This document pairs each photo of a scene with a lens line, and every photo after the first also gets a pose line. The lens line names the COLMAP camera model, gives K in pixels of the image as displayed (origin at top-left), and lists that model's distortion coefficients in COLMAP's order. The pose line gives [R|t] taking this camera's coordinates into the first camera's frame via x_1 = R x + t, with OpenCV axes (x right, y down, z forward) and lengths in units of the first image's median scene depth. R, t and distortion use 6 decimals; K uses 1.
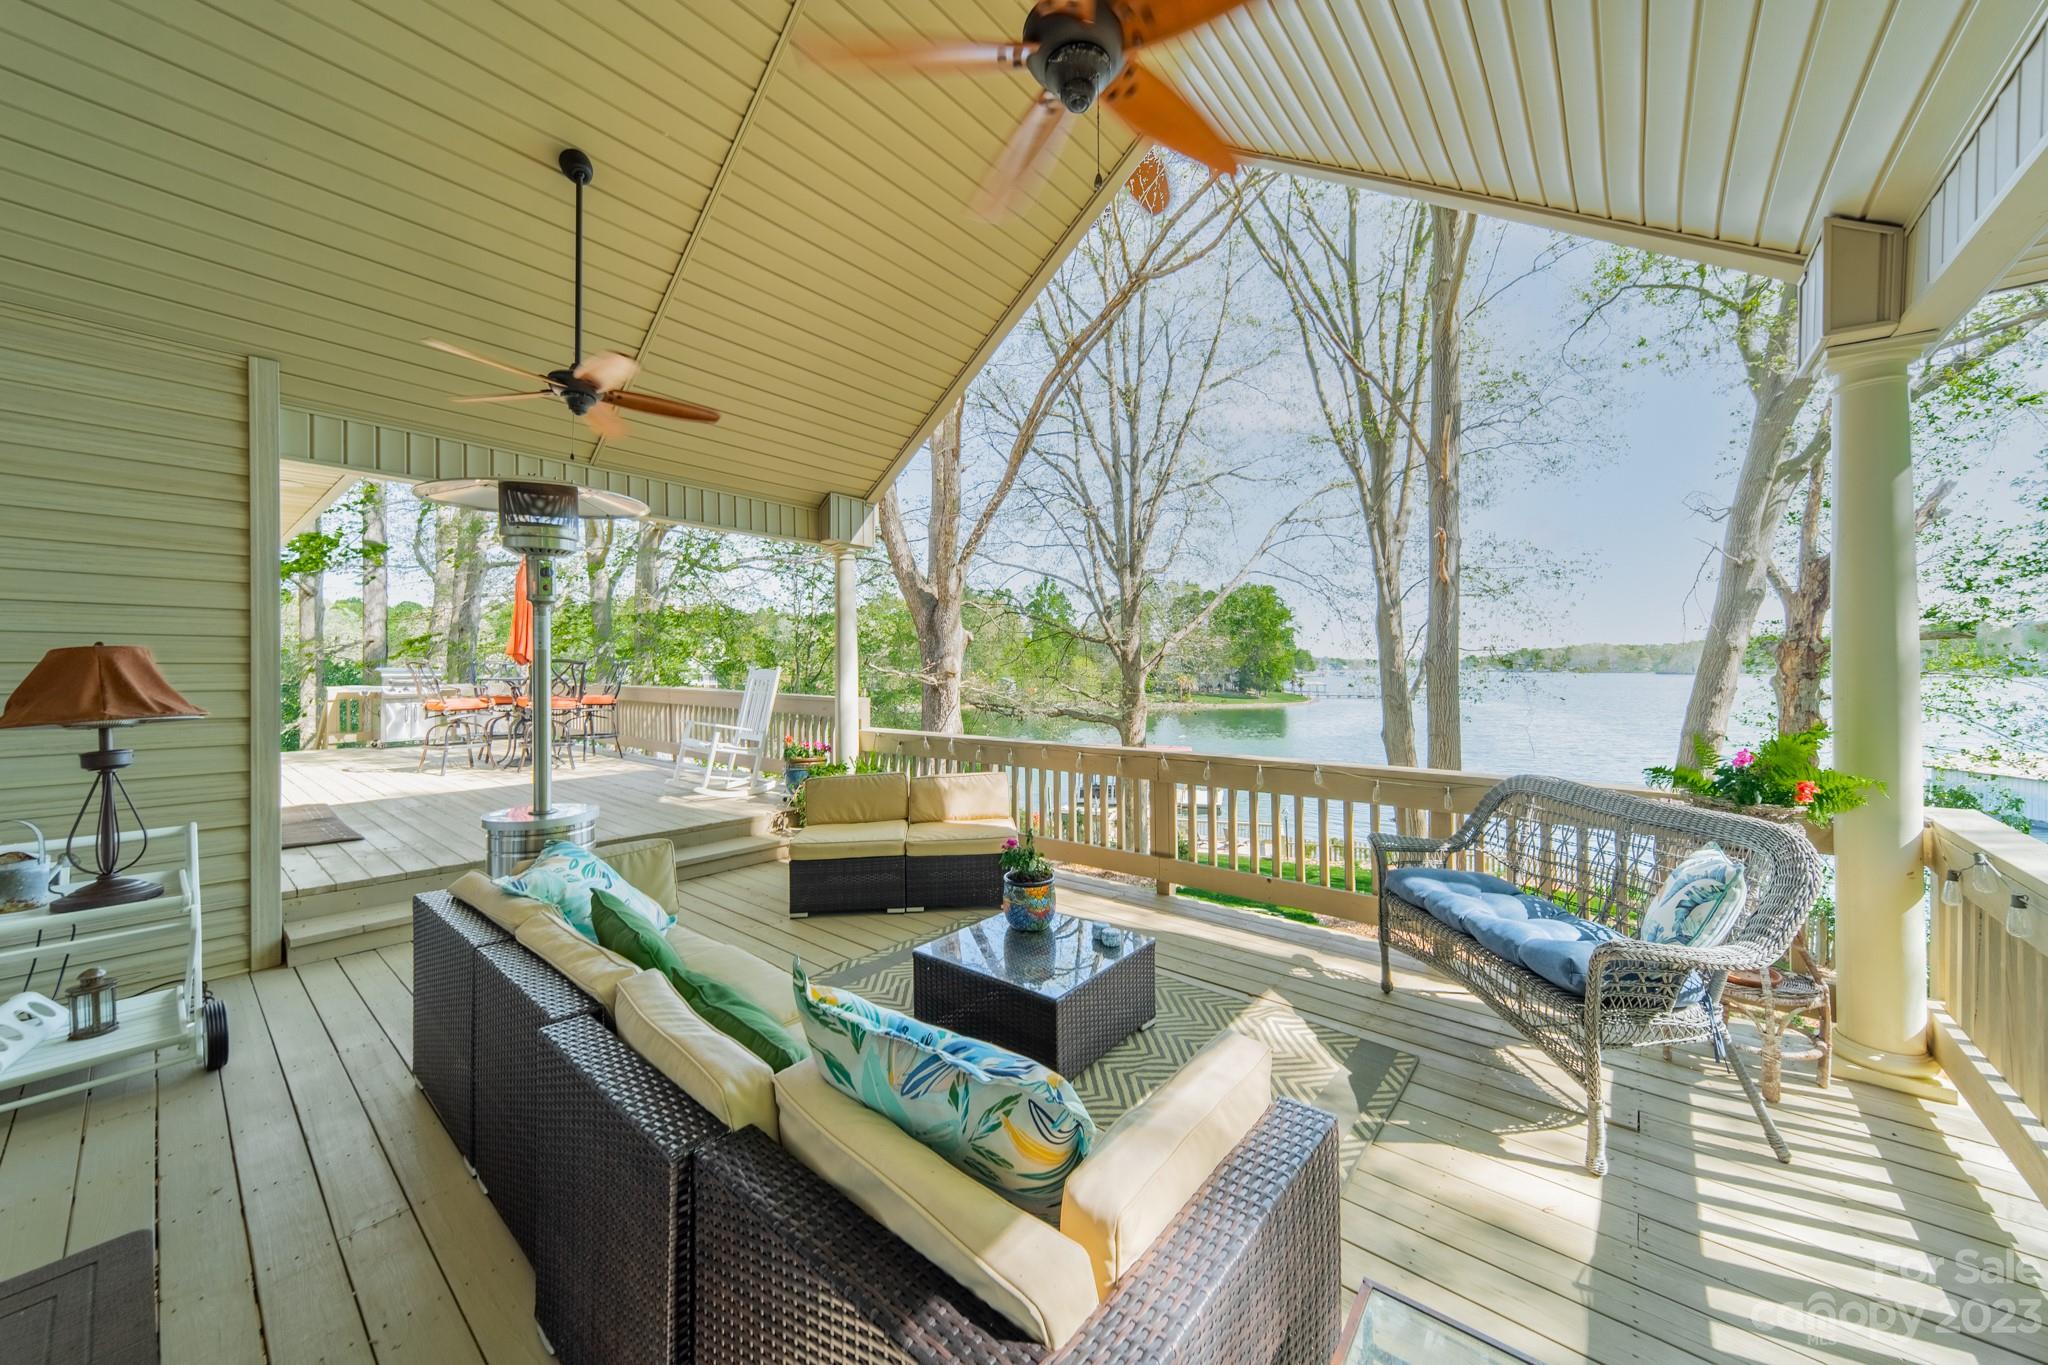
lens RADIAL K [[726.3, 0, 1020.4], [0, 726.3, 670.2], [0, 0, 1]] dist [0.001695, 0.000145]
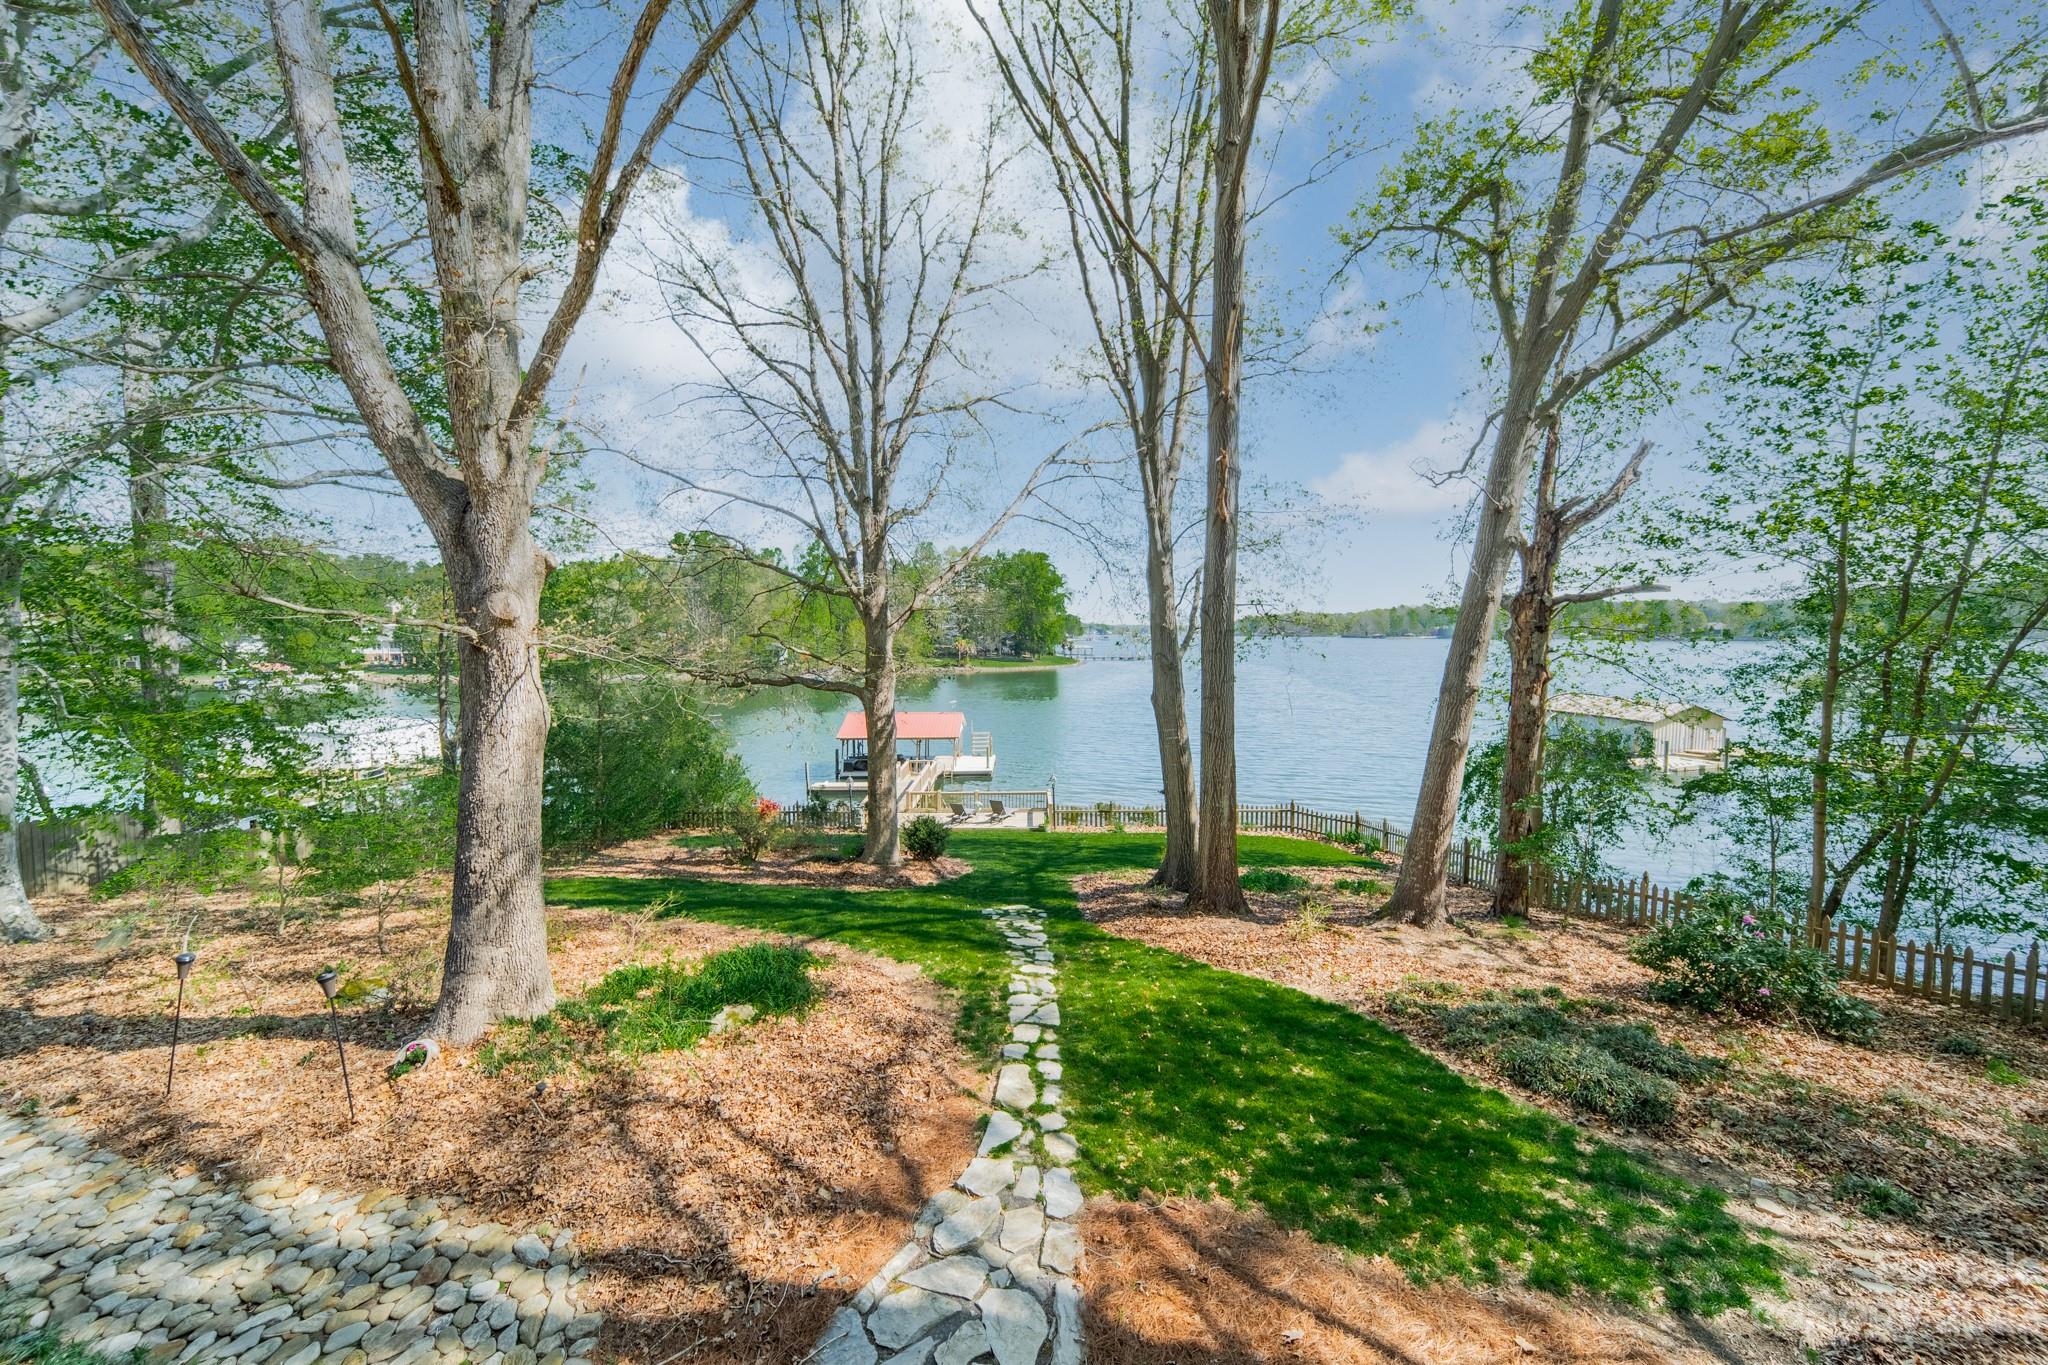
lens RADIAL K [[728.6, 0, 1019.2], [0, 728.6, 684.3], [0, 0, 1]] dist [0.007507, 0.000034]
pose [[0.956162, -0.023174, 0.291919, 0.064811], [0.003548, 0.997707, 0.067581, 0.008539], [-0.292816, -0.063583, 0.954052, 0.157376]]
